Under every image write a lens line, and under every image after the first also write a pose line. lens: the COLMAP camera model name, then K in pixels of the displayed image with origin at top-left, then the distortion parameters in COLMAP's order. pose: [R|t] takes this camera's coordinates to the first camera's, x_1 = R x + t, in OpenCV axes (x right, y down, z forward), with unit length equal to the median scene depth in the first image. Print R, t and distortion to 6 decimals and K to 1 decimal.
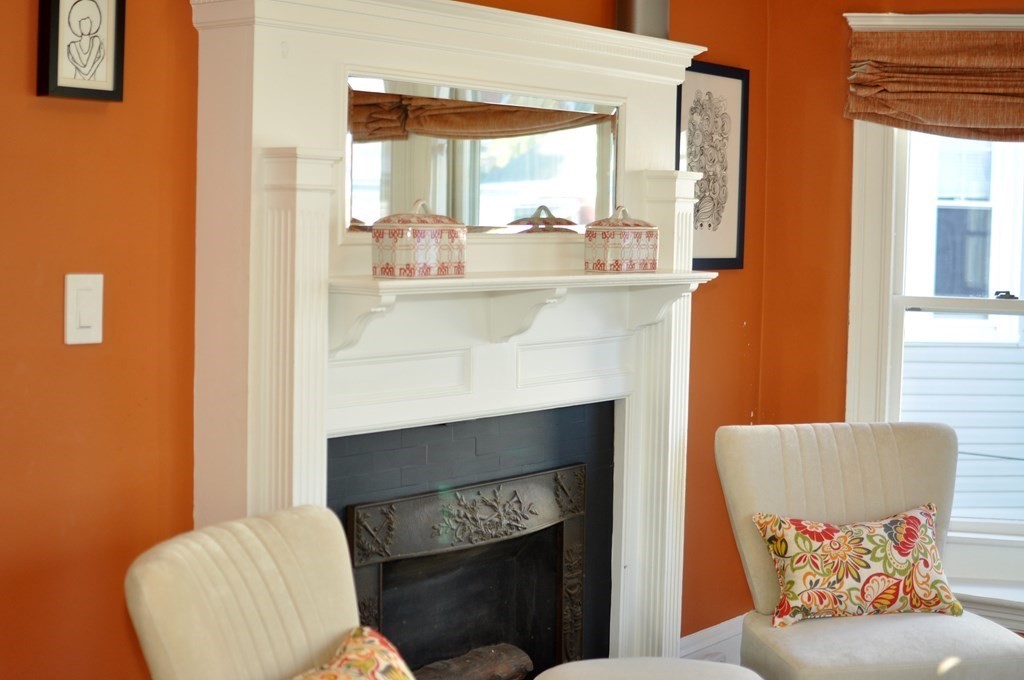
lens RADIAL K [[1566.3, 0, 516.2], [0, 1566.3, 336.6], [0, 0, 1]] dist [-0.154544, 0.000000]
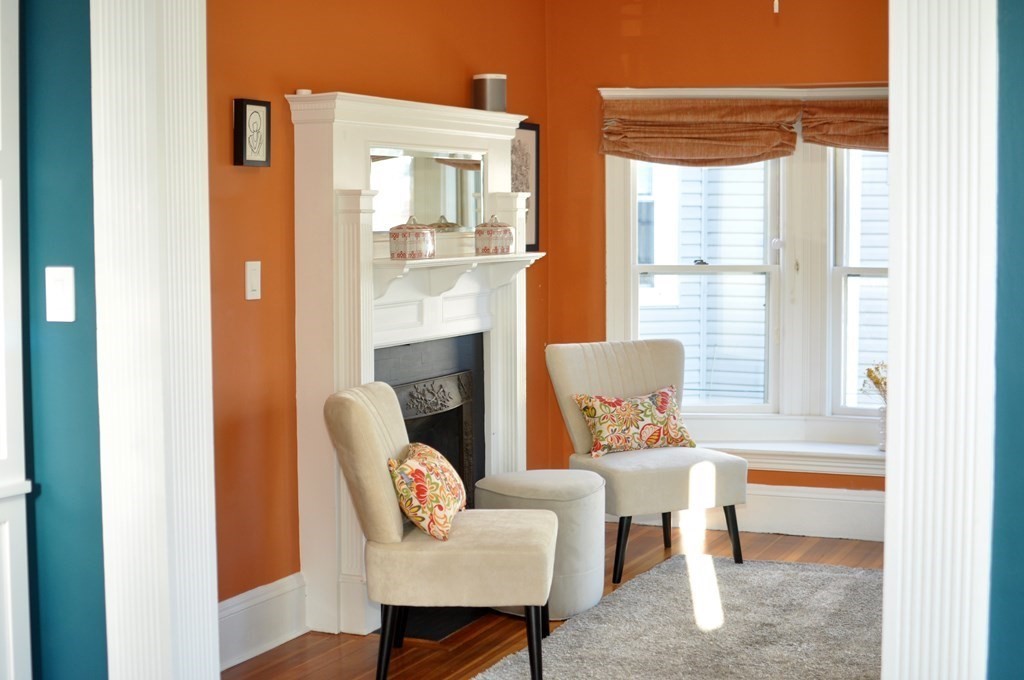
lens RADIAL K [[1566.3, 0, 511.4], [0, 1566.3, 340.9], [0, 0, 1]] dist [-0.154544, 0.000000]
pose [[0.971026, -0.042012, 0.235251, -0.316517], [0.039982, 0.999111, 0.013397, 0.030788], [-0.235604, -0.003603, 0.971842, -0.648774]]
